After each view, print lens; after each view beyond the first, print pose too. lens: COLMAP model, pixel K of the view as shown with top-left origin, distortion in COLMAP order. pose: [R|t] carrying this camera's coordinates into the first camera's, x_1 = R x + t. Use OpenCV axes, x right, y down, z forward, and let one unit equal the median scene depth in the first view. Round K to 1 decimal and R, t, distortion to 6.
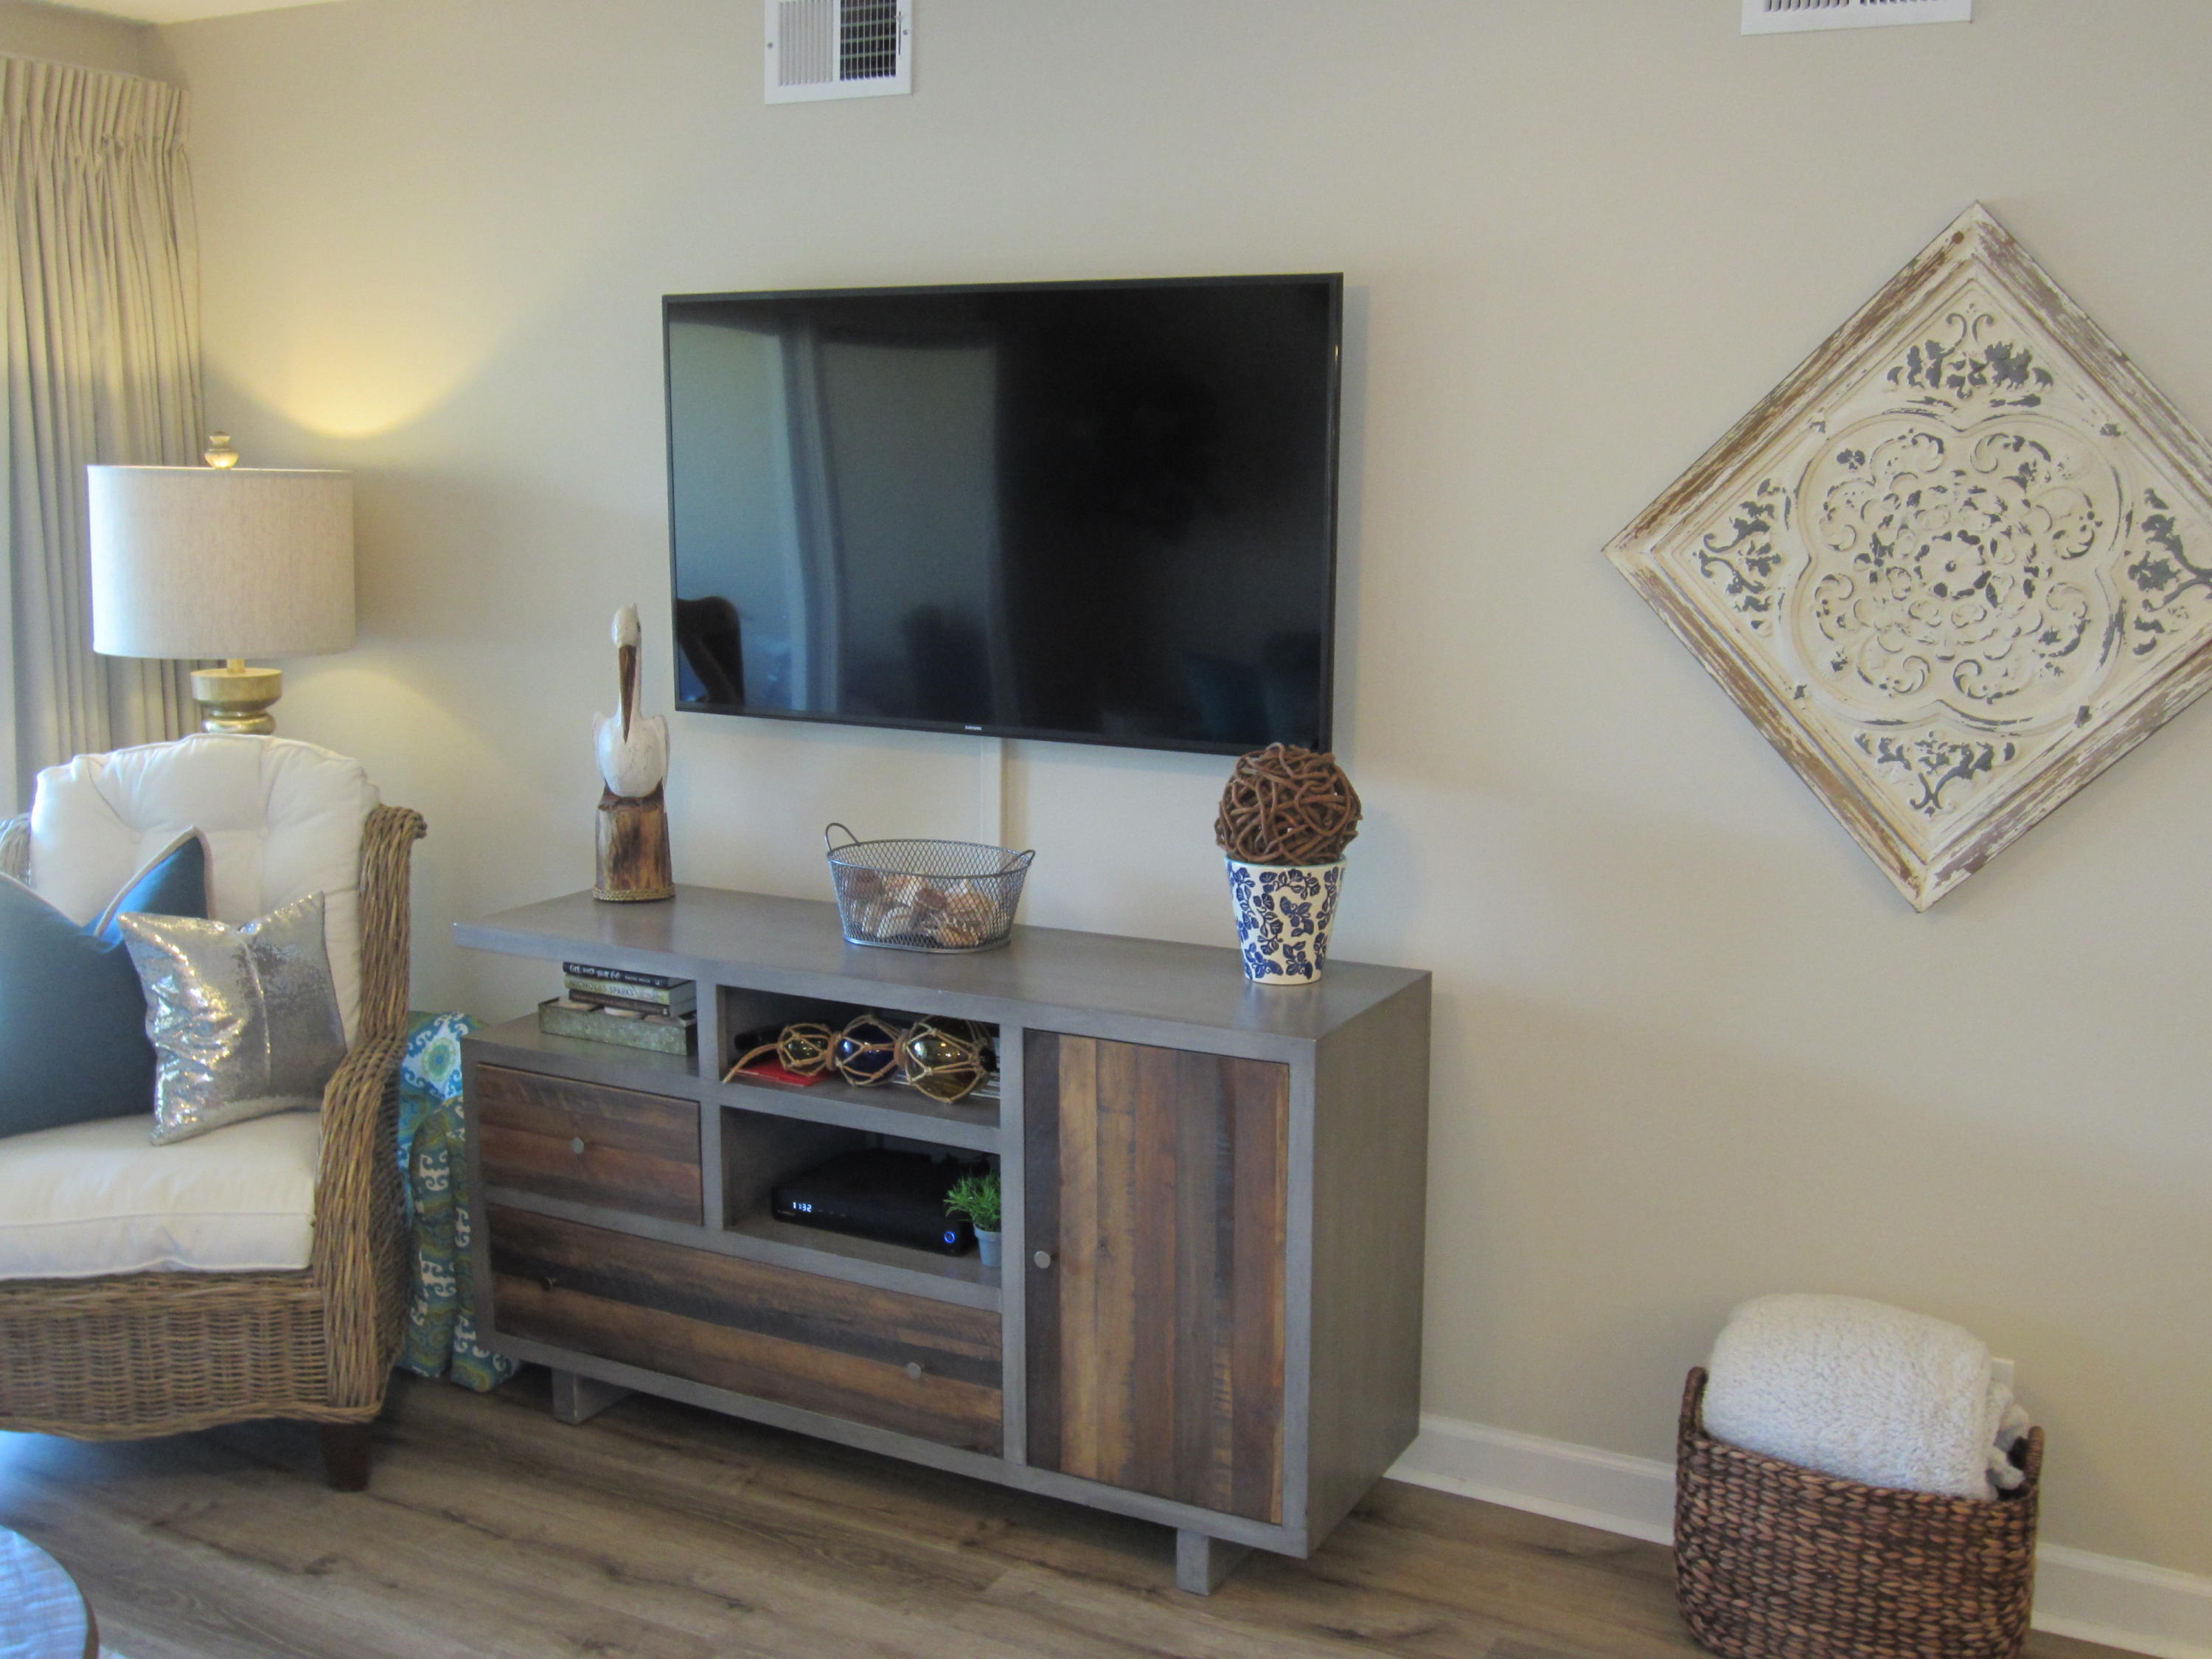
lens RADIAL K [[2214.6, 0, 1109.1], [0, 2214.6, 826.3], [0, 0, 1]] dist [-0.035168, 0.000000]
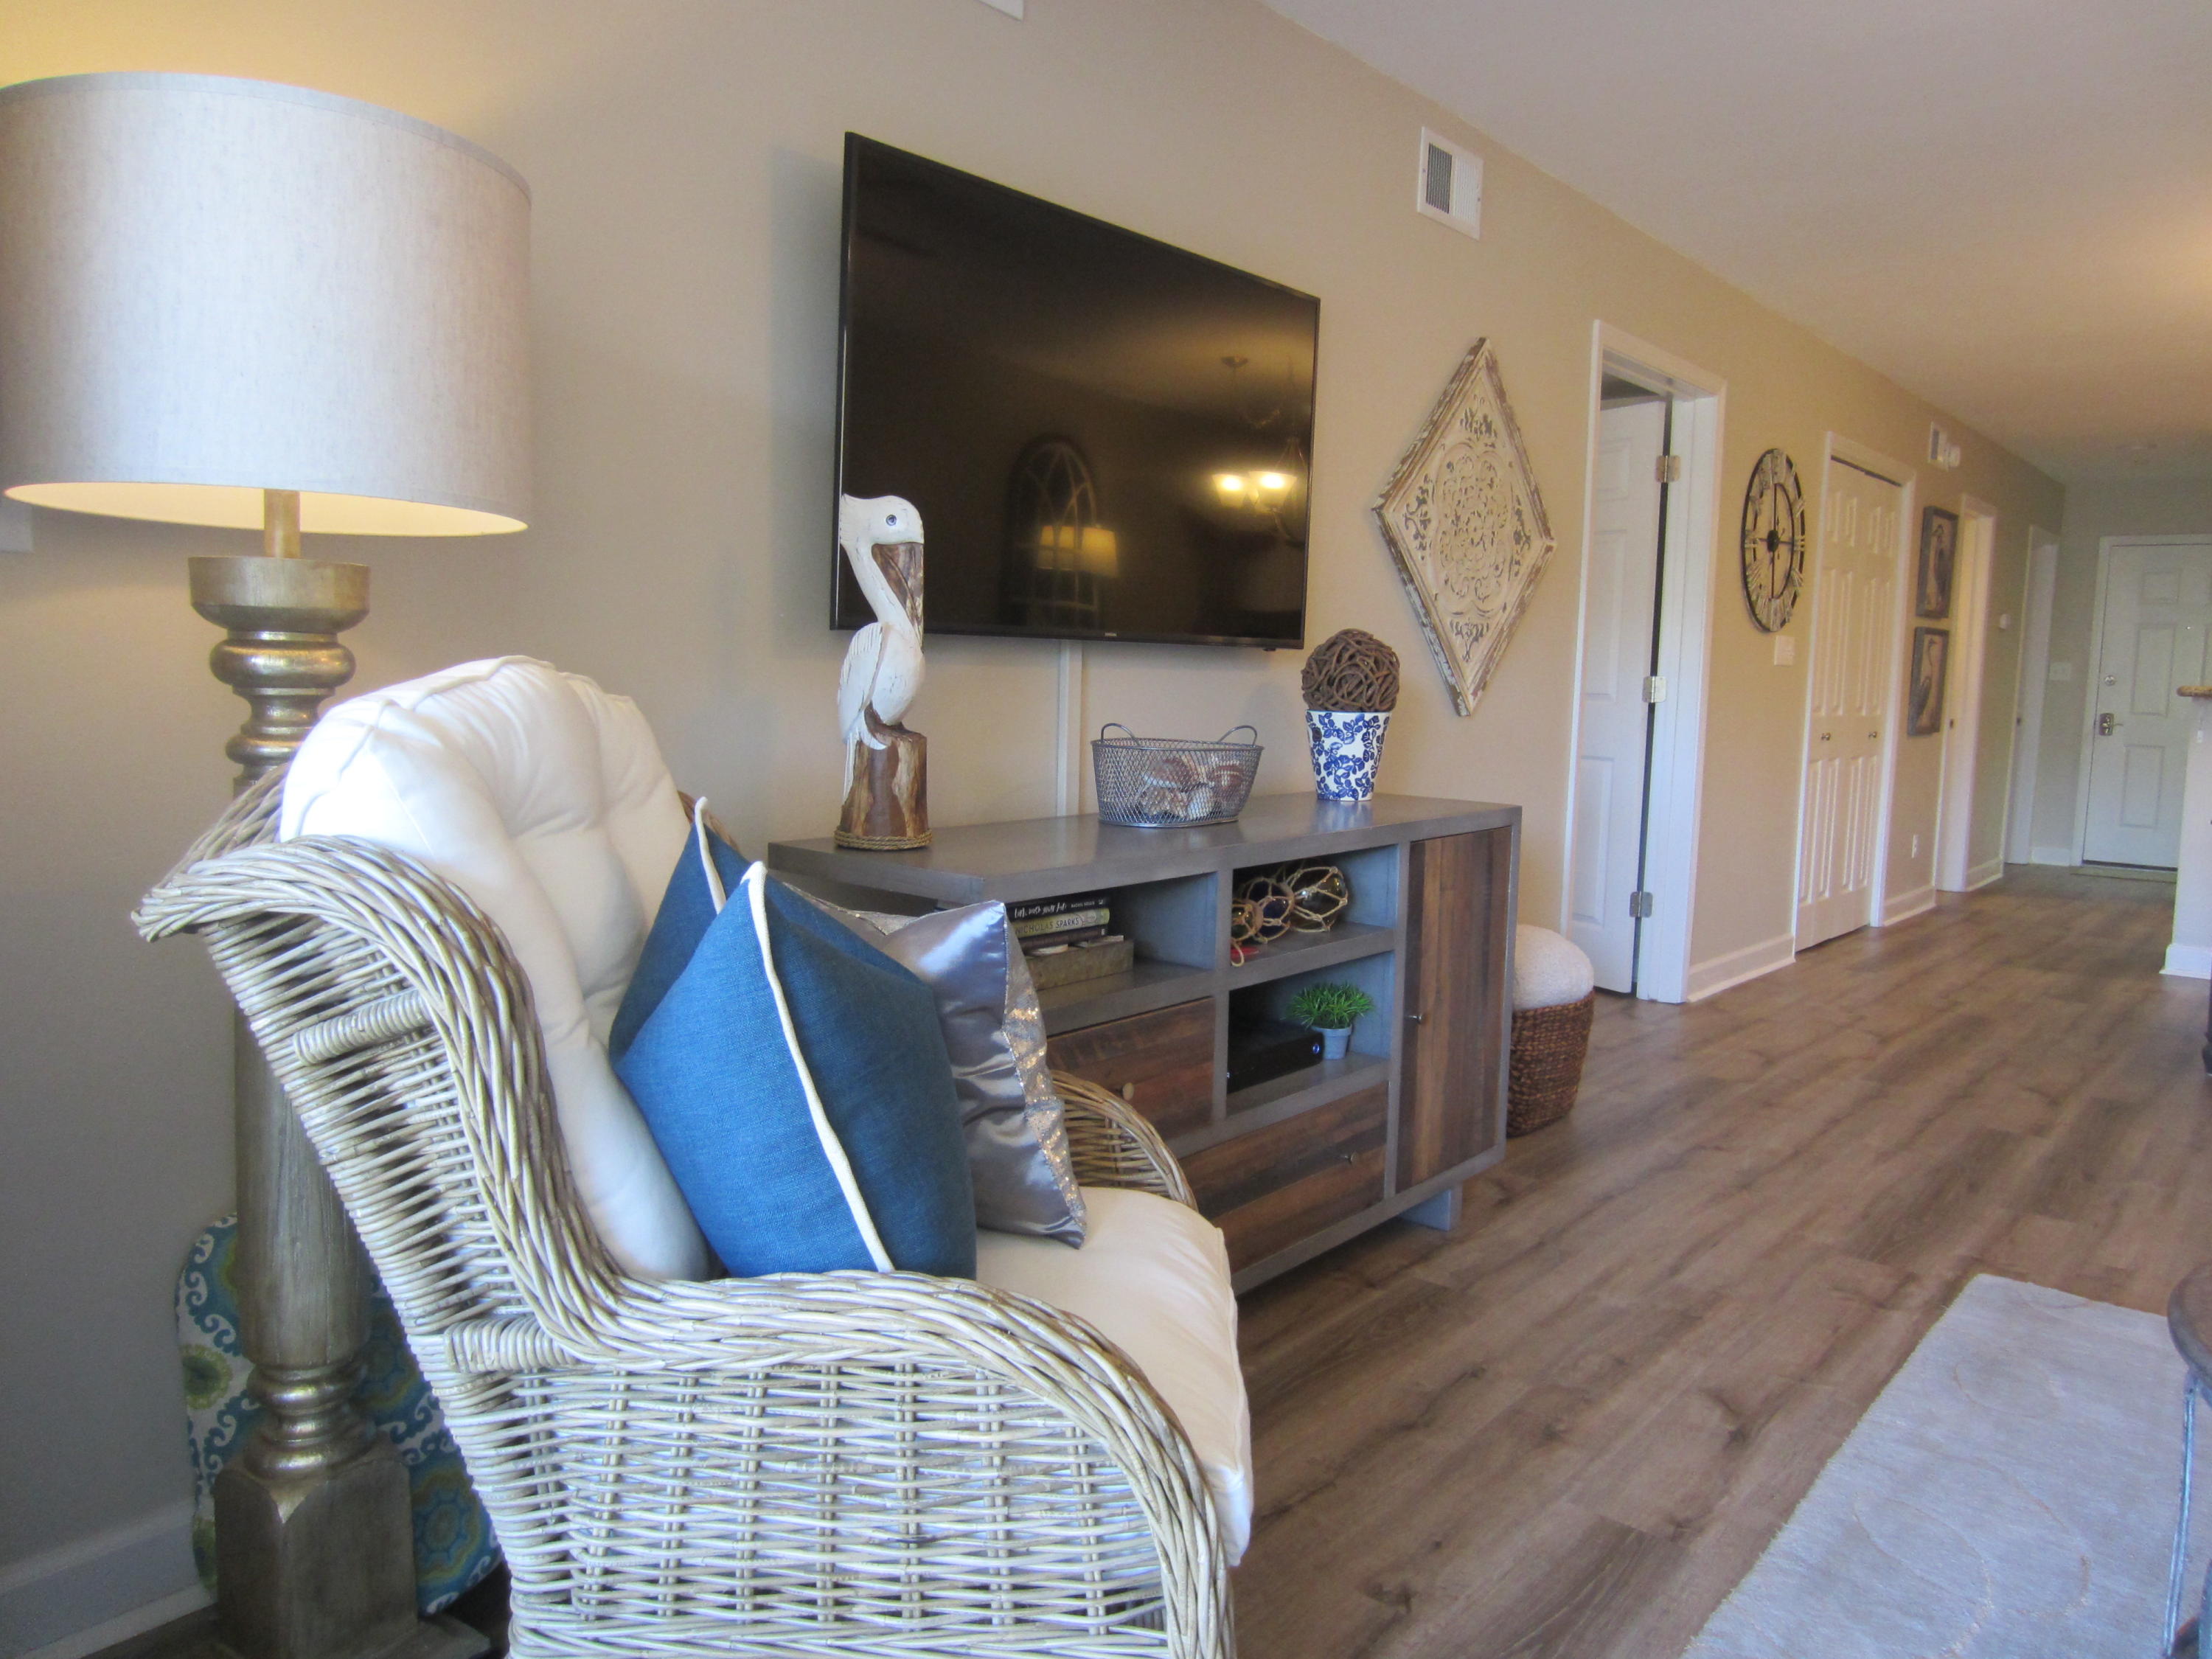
lens RADIAL K [[1573.5, 0, 1109.6], [0, 1573.5, 833.2], [0, 0, 1]] dist [-0.028416, 0.002108]
pose [[0.207962, -0.107726, 0.972187, -0.963307], [0.142037, 0.986708, 0.078952, -0.010299], [-0.967769, 0.121668, 0.220499, 0.974789]]
